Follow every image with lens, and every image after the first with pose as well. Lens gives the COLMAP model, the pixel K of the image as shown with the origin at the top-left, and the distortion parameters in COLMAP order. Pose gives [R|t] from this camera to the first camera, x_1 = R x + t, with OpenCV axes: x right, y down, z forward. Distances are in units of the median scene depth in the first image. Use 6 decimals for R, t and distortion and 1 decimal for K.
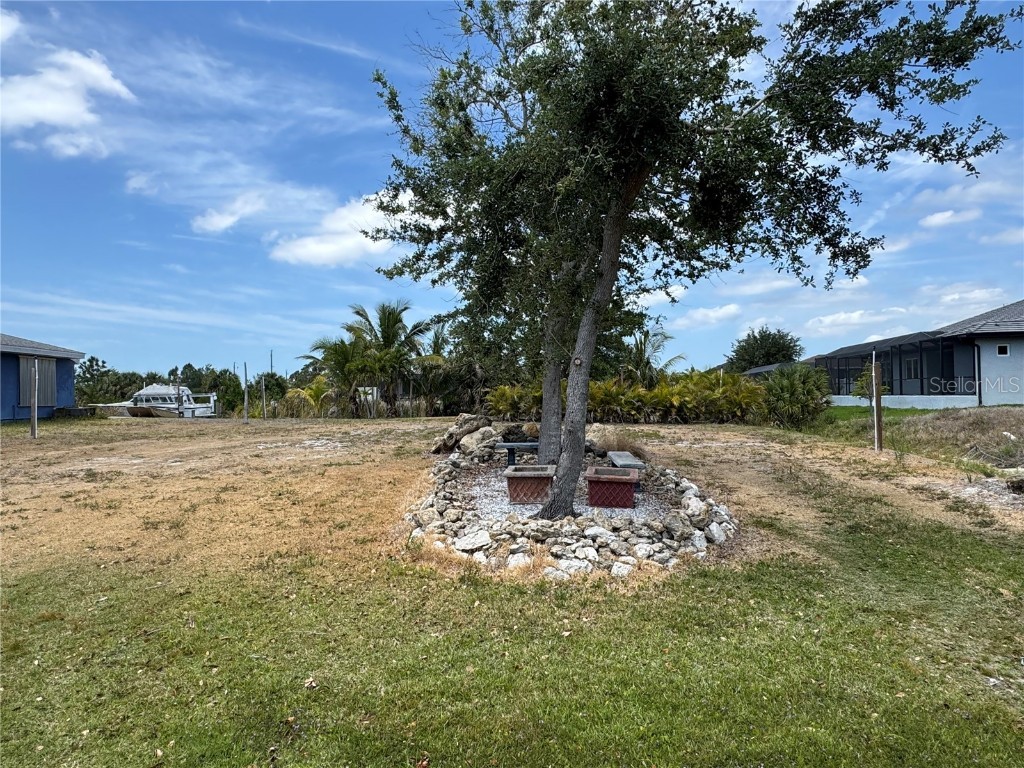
lens RADIAL K [[673.7, 0, 514.4], [0, 673.7, 381.5], [0, 0, 1]] dist [-0.008112, -0.000870]
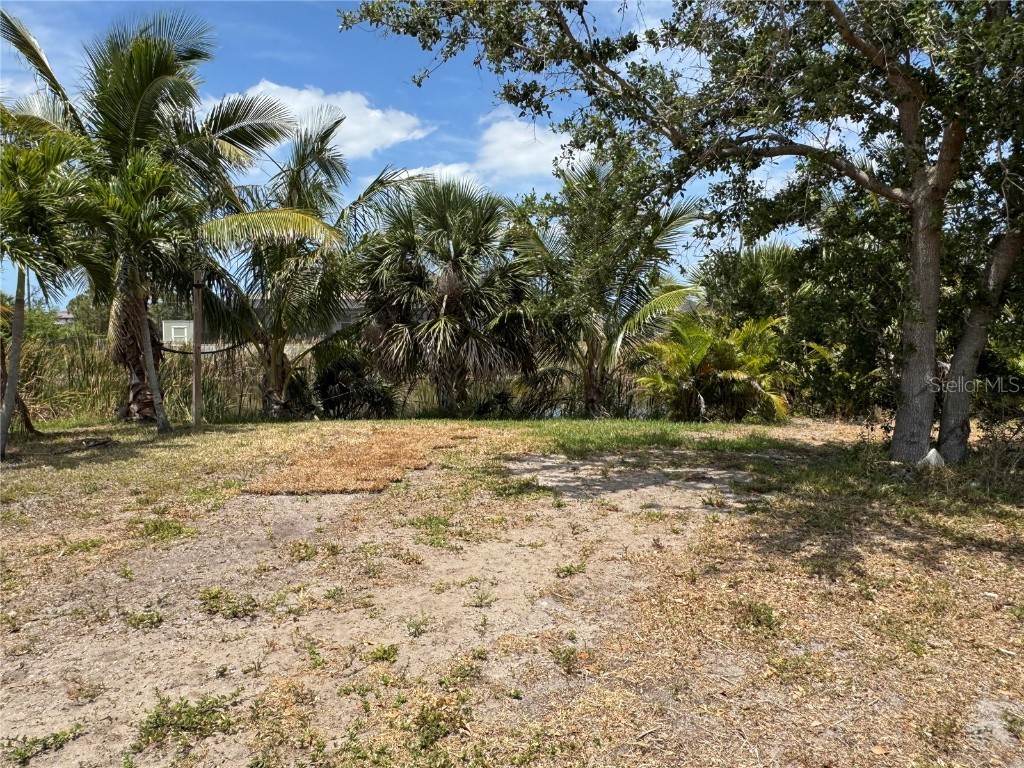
lens RADIAL K [[754.8, 0, 508.0], [0, 754.8, 380.7], [0, 0, 1]] dist [-0.016551, 0.000729]
pose [[0.986247, 0.006524, 0.165147, -0.078431], [-0.018362, 0.997360, 0.070258, 0.011265], [-0.164253, -0.072324, 0.983763, 0.653048]]
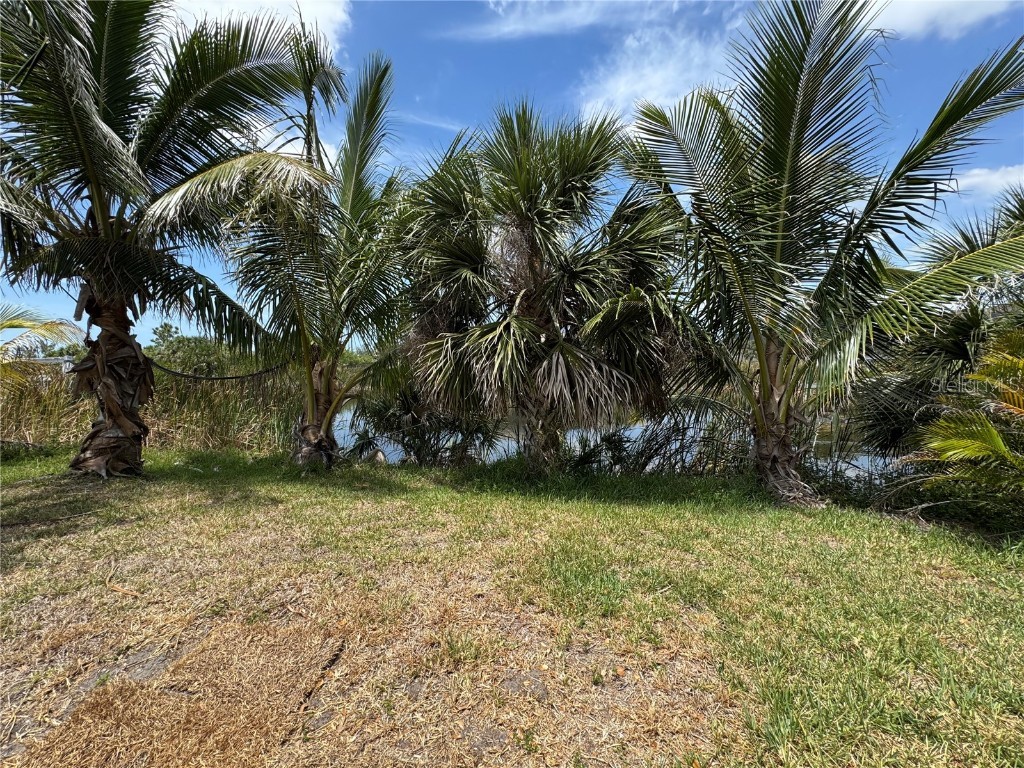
lens RADIAL K [[439.3, 0, 509.6], [0, 439.3, 382.5], [0, 0, 1]] dist [-0.003496, -0.000192]
pose [[0.995963, 0.007270, -0.089468, -0.037481], [-0.000703, 0.997316, 0.073215, 0.015934], [0.089760, -0.072857, 0.993295, 0.894865]]
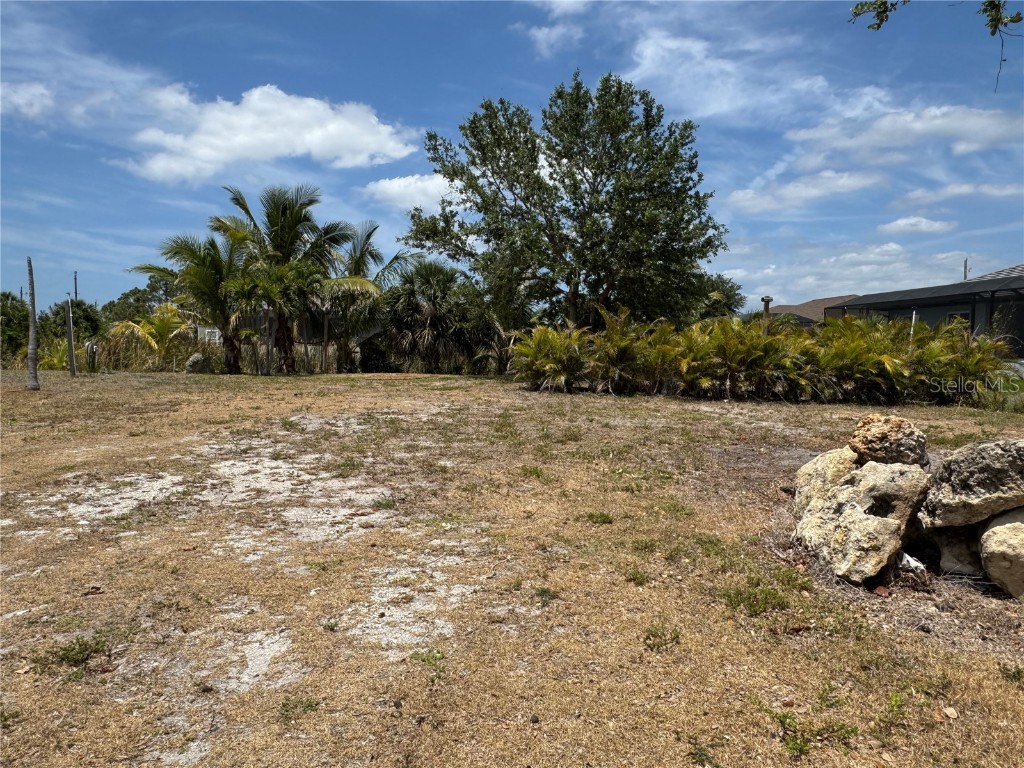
lens RADIAL K [[754.8, 0, 516.2], [0, 754.8, 374.0], [0, 0, 1]] dist [-0.016551, 0.000729]
pose [[0.982168, 0.022539, 0.186649, -0.102130], [-0.033808, 0.997778, 0.057415, 0.006772], [-0.184940, -0.062701, 0.980747, 0.260777]]
